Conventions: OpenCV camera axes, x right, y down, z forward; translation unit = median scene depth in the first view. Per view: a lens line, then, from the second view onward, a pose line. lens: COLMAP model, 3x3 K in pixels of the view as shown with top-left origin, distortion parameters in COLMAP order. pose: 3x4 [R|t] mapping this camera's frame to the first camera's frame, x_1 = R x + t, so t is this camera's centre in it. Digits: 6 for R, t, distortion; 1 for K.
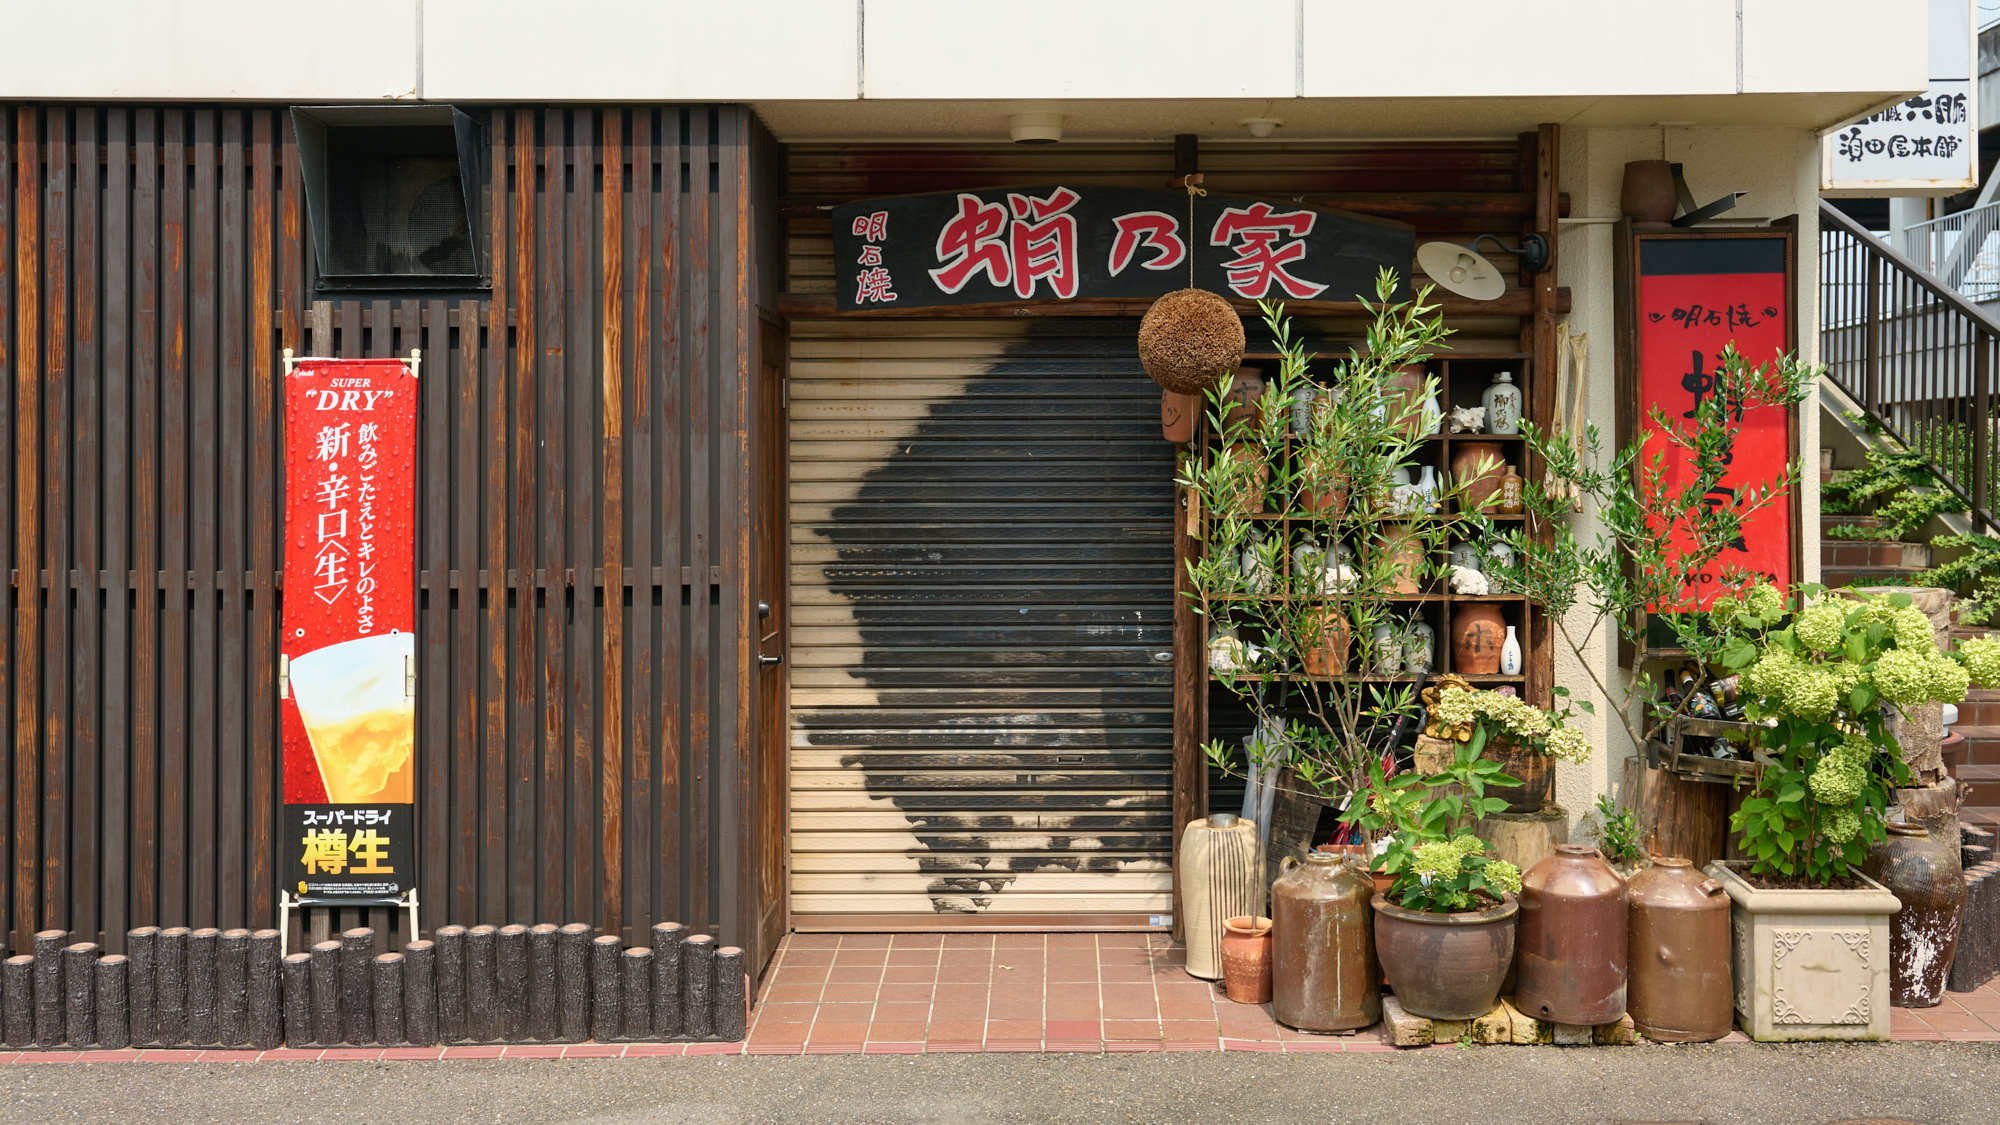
lens RADIAL K [[2082.3, 0, 999.8], [0, 2082.3, 560.1], [0, 0, 1]] dist [0.027176, 0.000000]
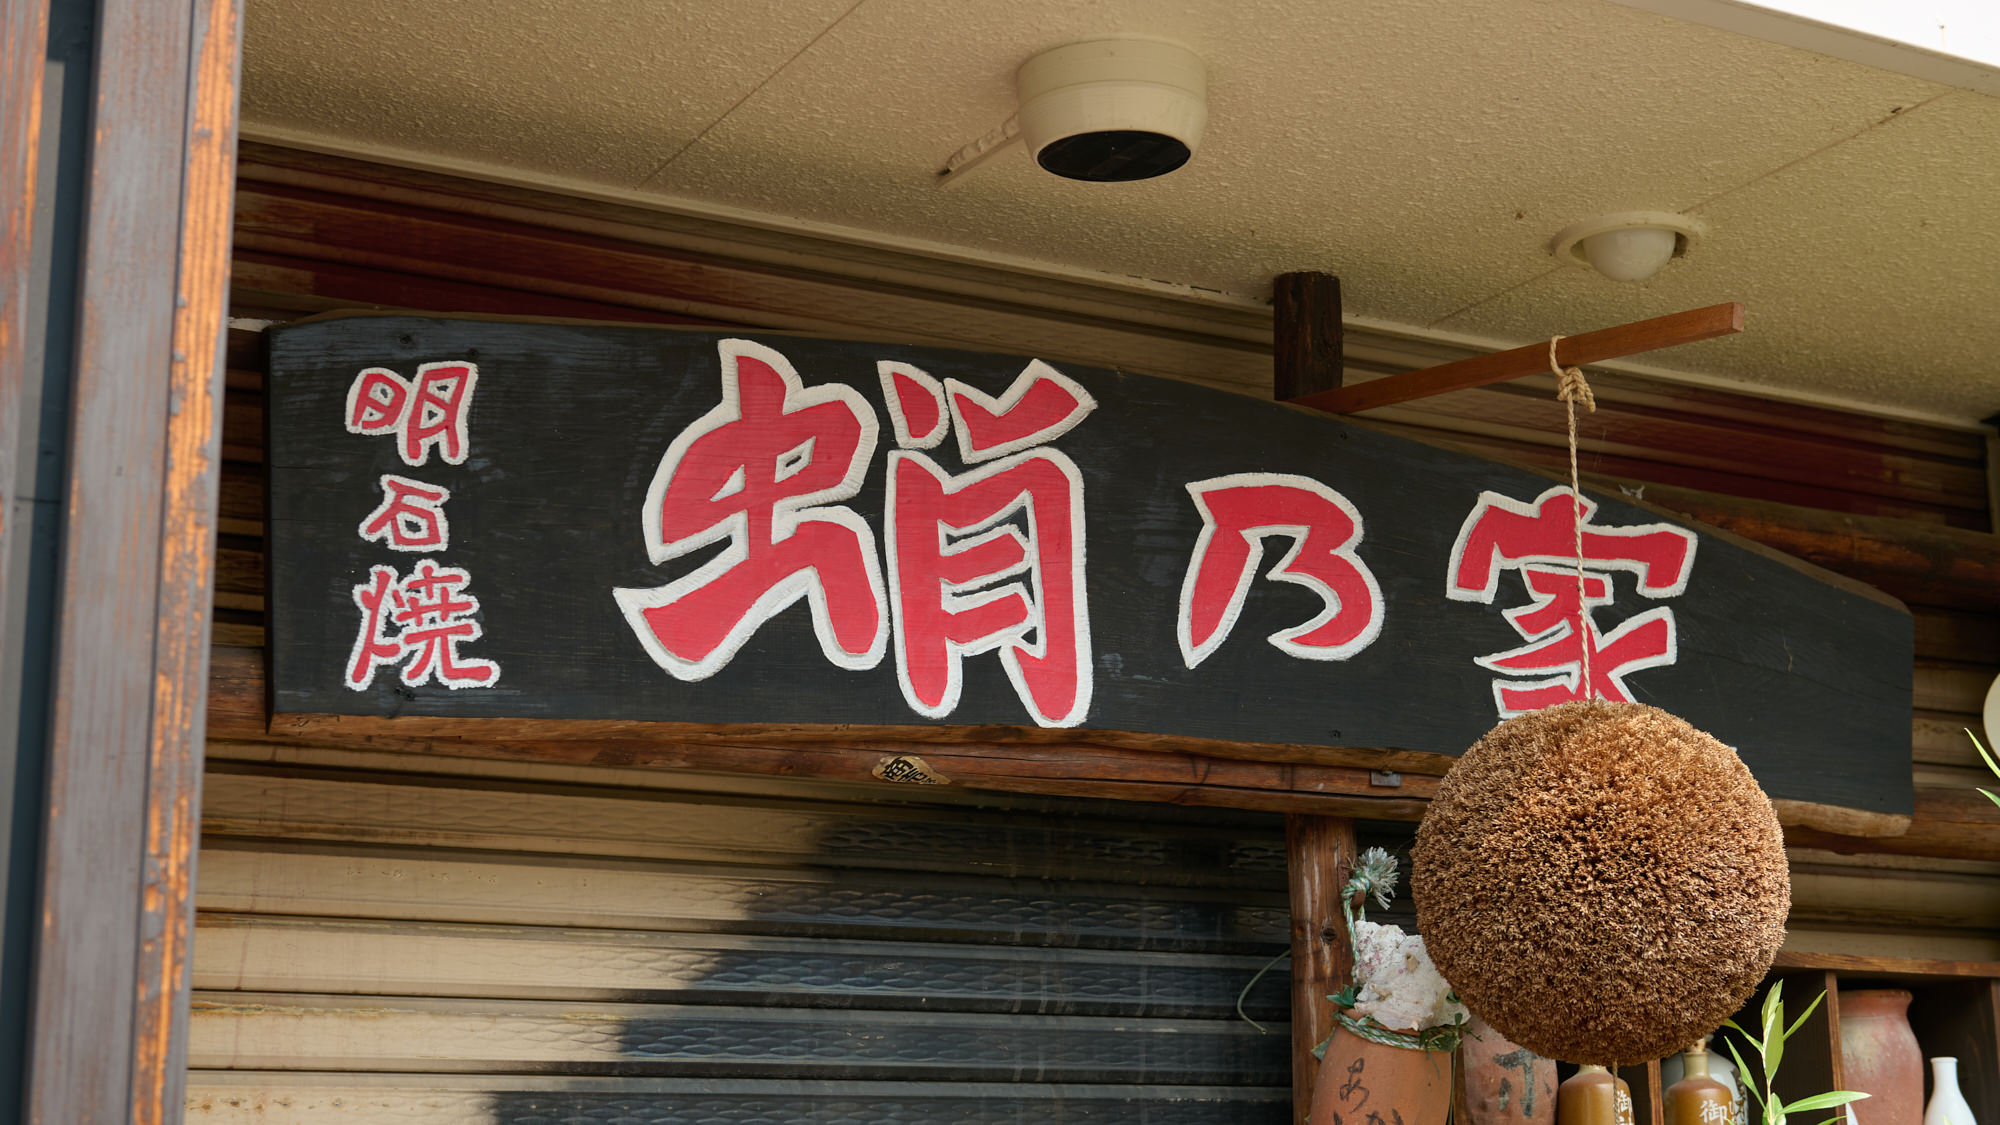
lens RADIAL K [[2821.0, 0, 1001.0], [0, 2821.0, 562.5], [0, 0, 1]] dist [-0.006836, 0.000000]
pose [[0.883457, 0.099178, 0.457895, -0.158471], [0.027577, 0.964635, -0.262143, -0.044593], [-0.467701, 0.244220, 0.849478, 0.662630]]
